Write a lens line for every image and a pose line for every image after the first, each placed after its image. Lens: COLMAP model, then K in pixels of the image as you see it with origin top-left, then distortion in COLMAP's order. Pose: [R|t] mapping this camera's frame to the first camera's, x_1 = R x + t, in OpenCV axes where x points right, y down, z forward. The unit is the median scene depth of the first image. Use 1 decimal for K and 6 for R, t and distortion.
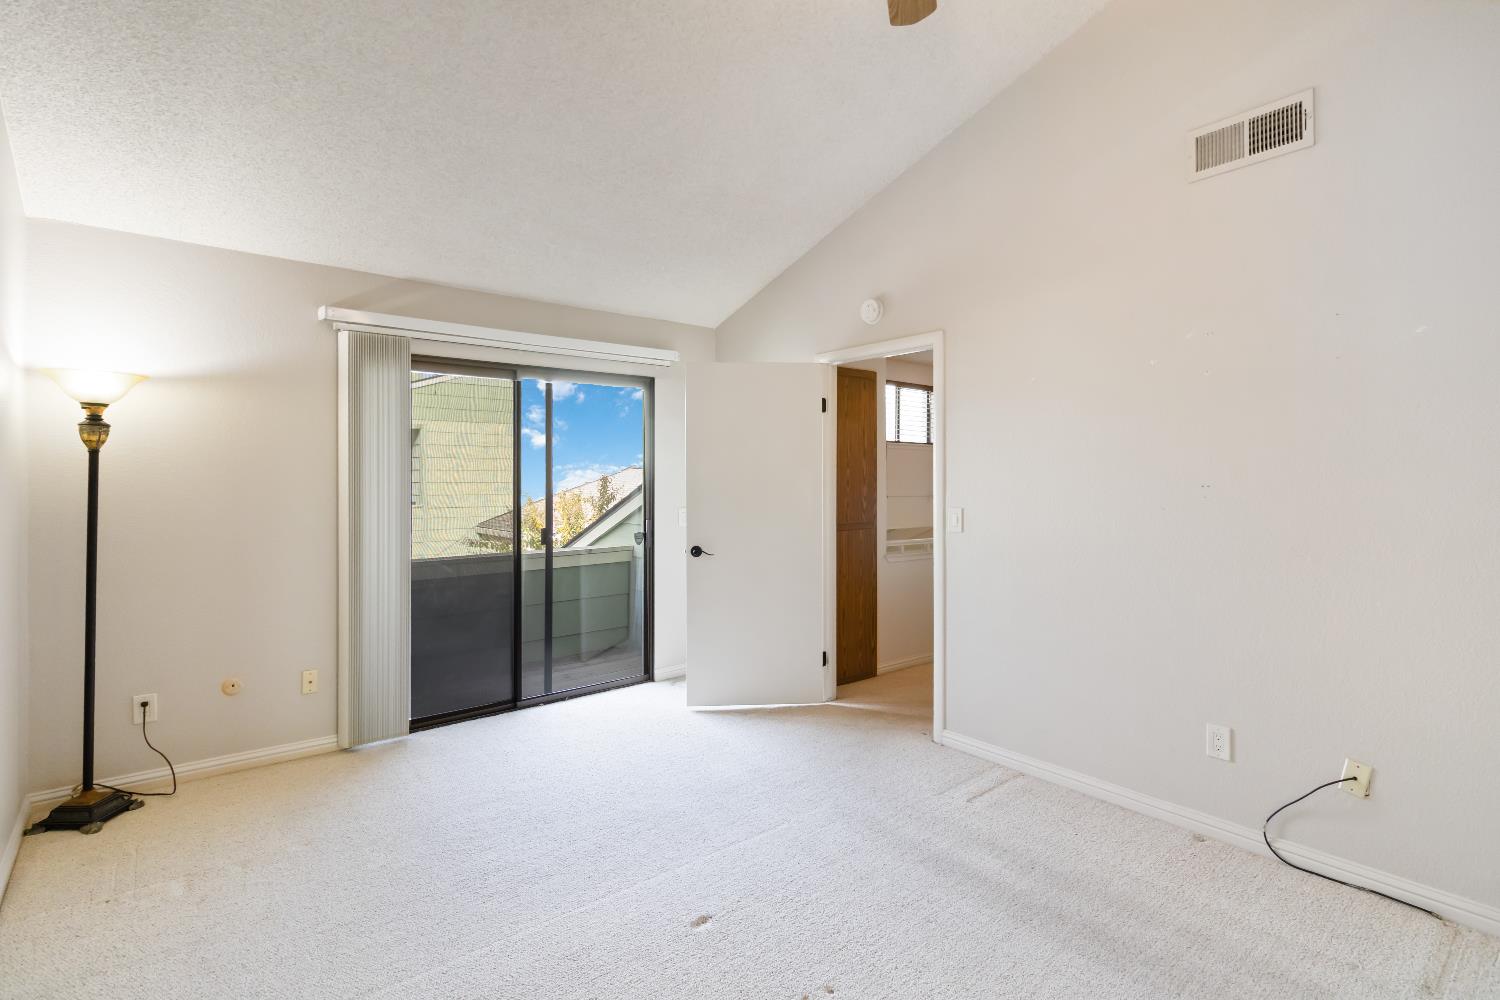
lens RADIAL K [[707.0, 0, 751.0], [0, 707.0, 487.9], [0, 0, 1]] dist [-0.002829, -0.000027]
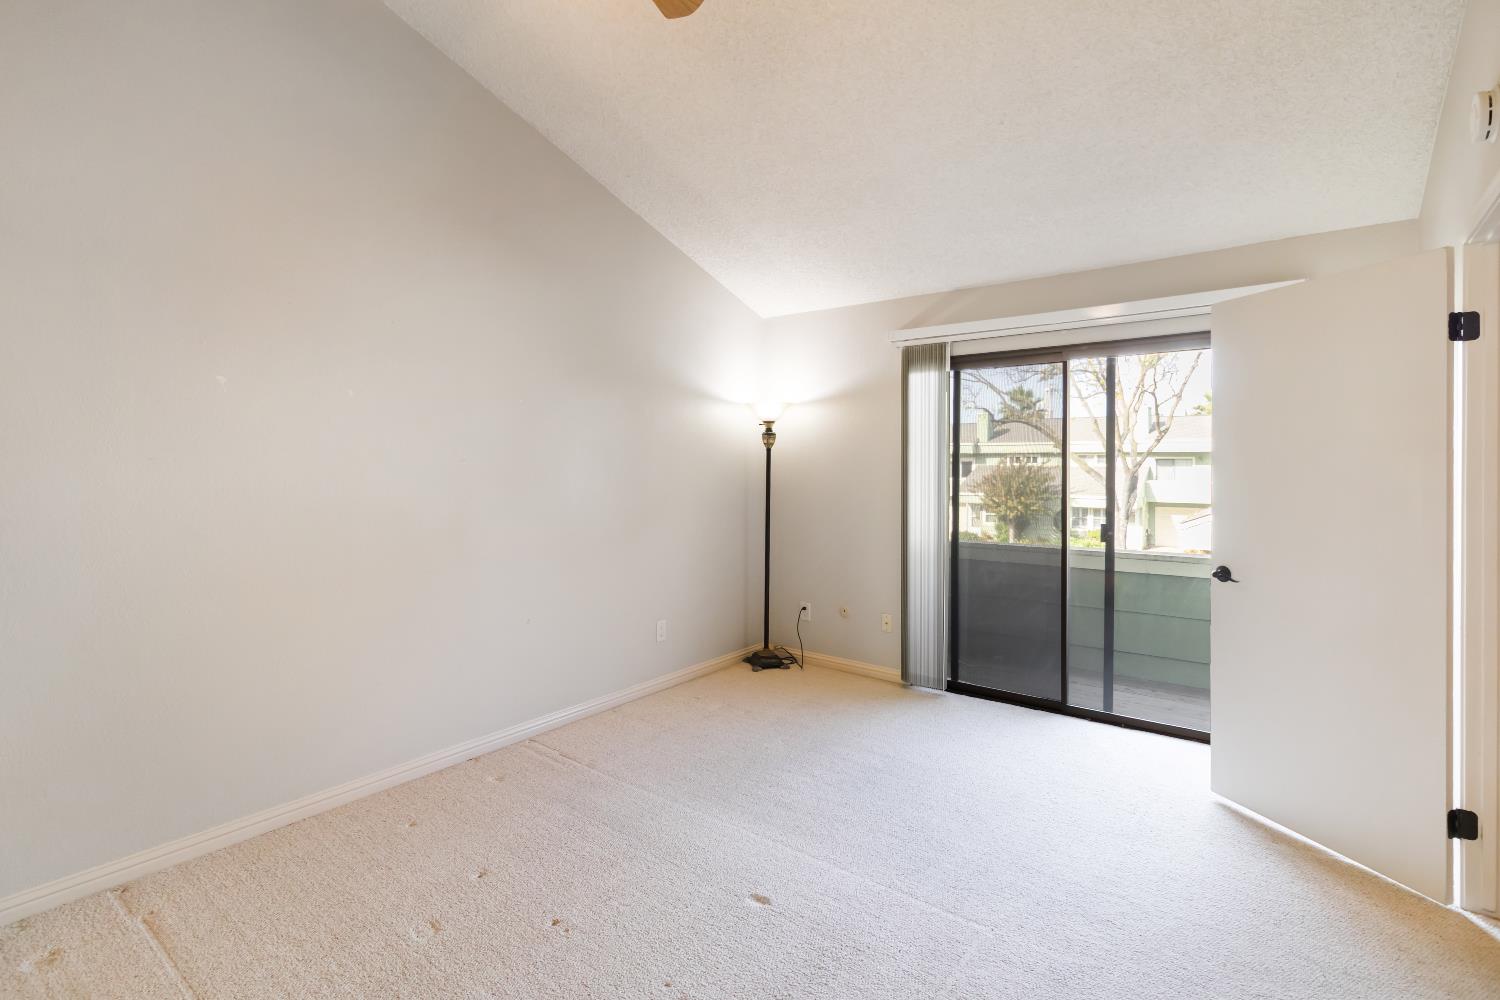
lens RADIAL K [[707.0, 0, 770.2], [0, 707.0, 466.7], [0, 0, 1]] dist [-0.002829, -0.000027]
pose [[0.239785, 0.004019, -0.970818, 0.559531], [-0.016431, 0.999865, 0.000081, -0.008474], [0.970687, 0.015932, 0.239819, 0.458634]]
